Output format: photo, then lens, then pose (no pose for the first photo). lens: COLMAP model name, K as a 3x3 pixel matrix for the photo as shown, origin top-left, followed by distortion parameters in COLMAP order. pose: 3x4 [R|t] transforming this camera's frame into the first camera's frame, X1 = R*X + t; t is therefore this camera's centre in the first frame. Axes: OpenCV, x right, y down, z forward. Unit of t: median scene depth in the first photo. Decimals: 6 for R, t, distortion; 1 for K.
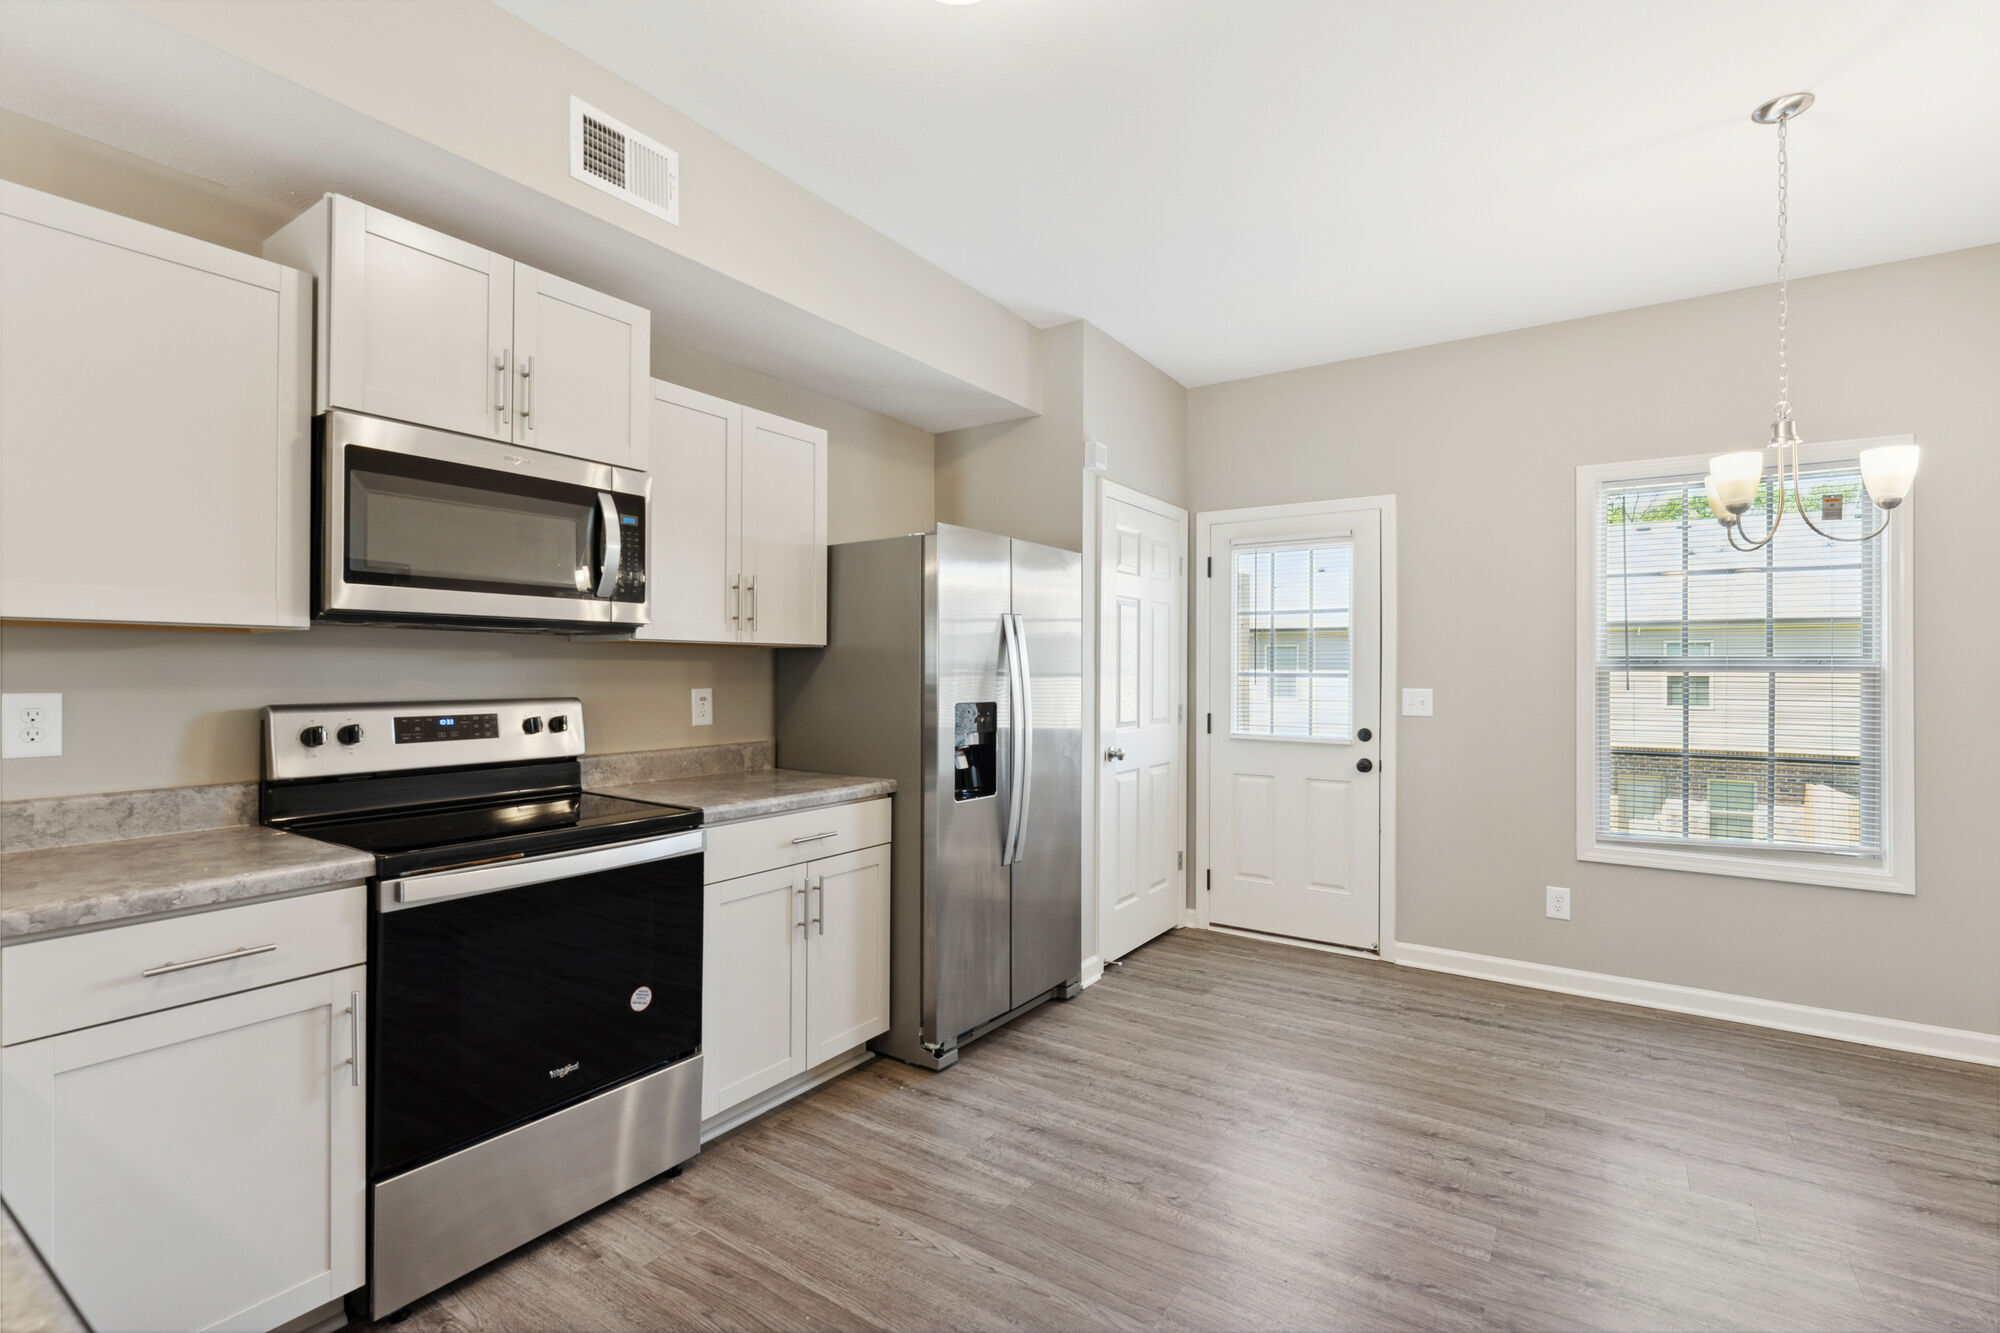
lens RADIAL K [[923.8, 0, 994.3], [0, 923.8, 667.3], [0, 0, 1]] dist [-0.000487, -0.000623]
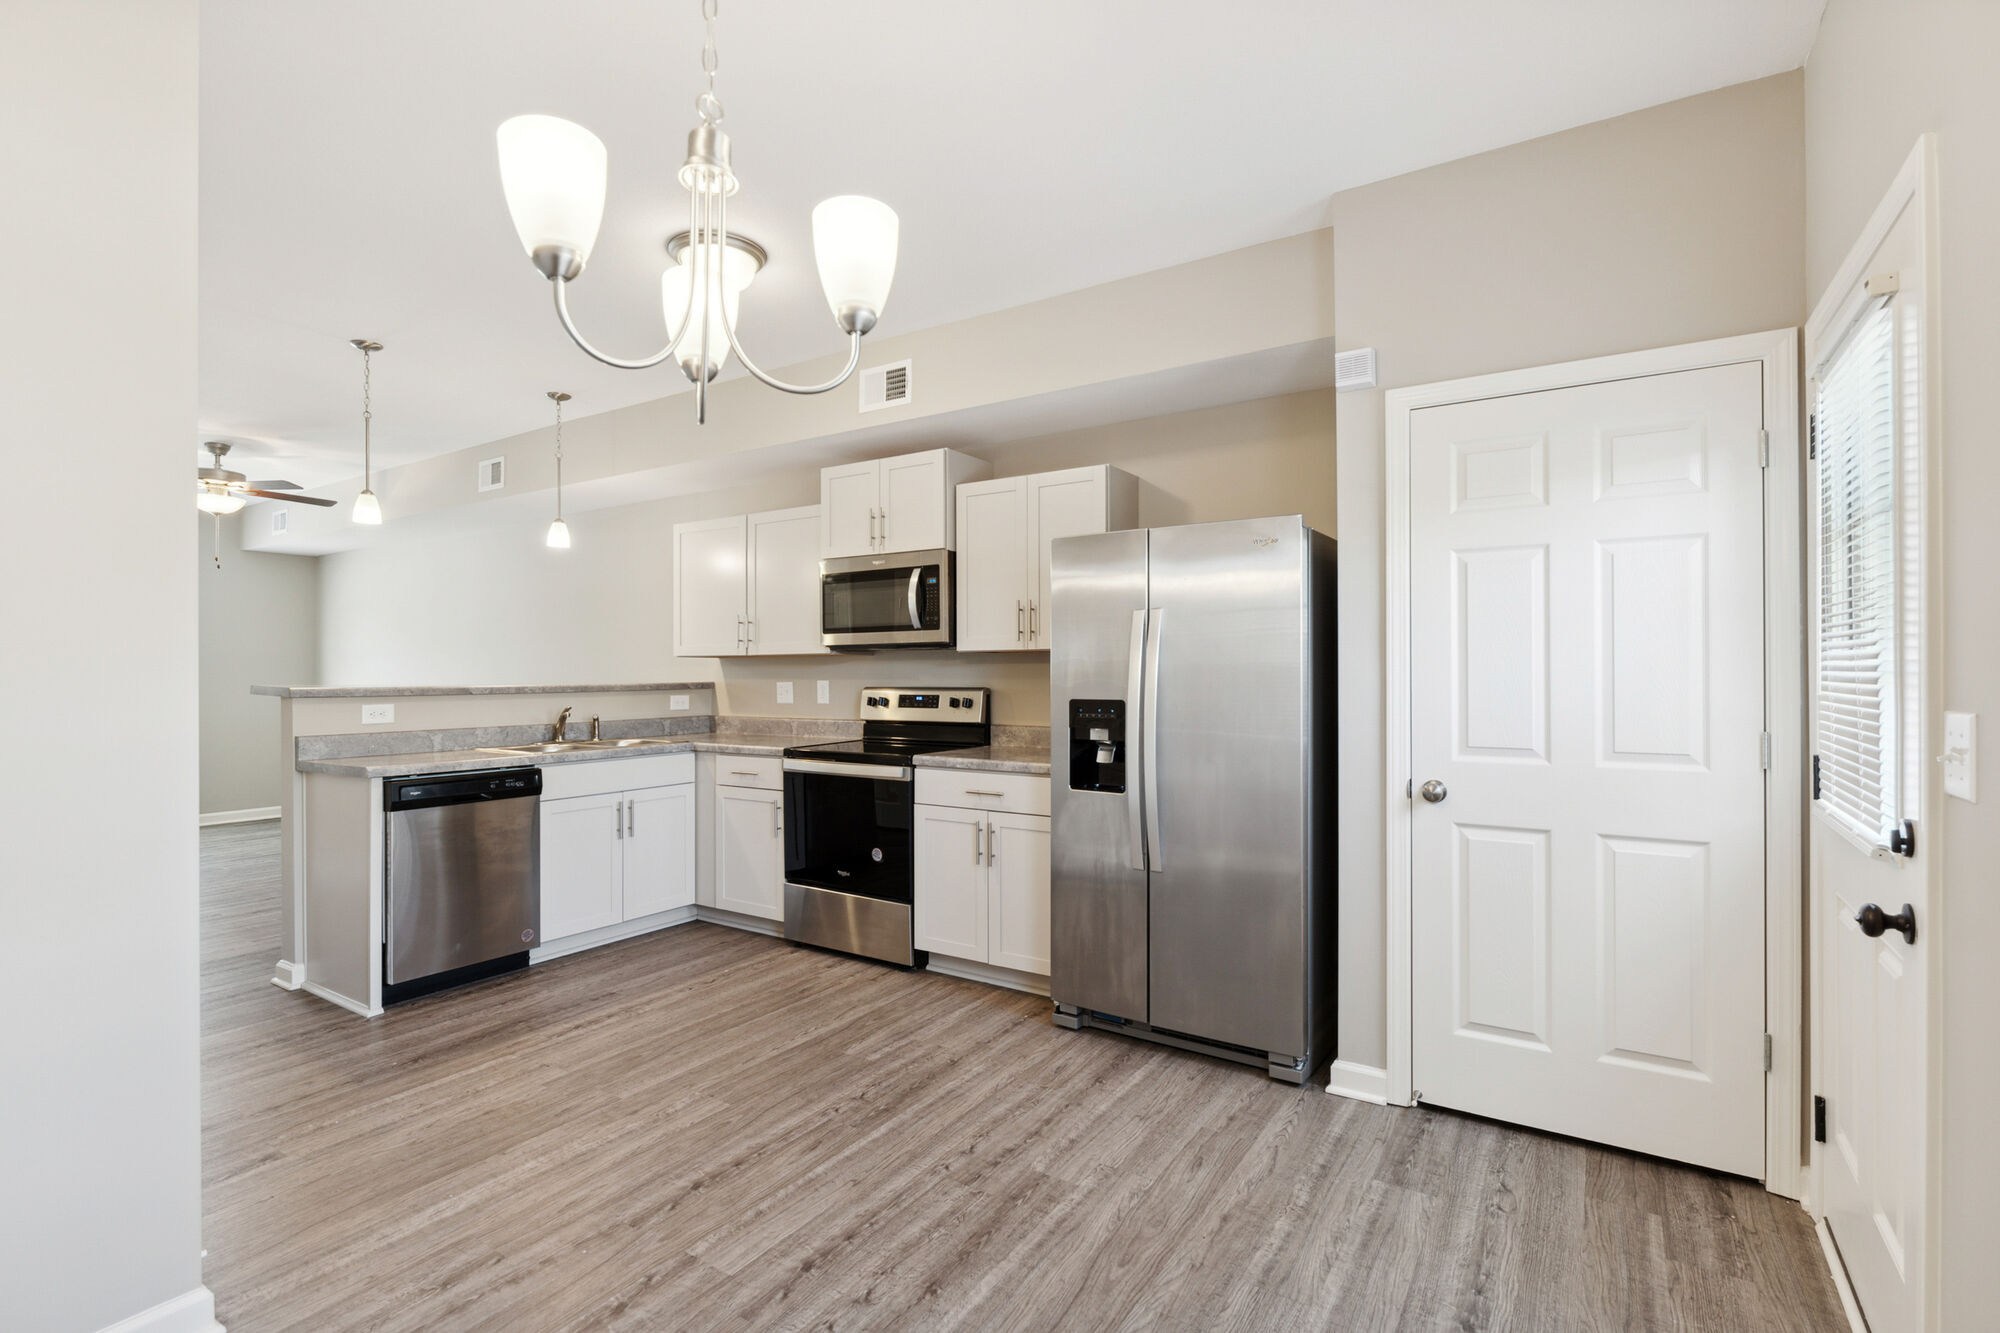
lens RADIAL K [[923.8, 0, 990.3], [0, 923.8, 668.2], [0, 0, 1]] dist [-0.000487, -0.000623]
pose [[0.011473, -0.008900, -0.999895, 1.179776], [0.006355, 0.999941, -0.008827, 0.013228], [0.999914, -0.006253, 0.011528, 1.005960]]
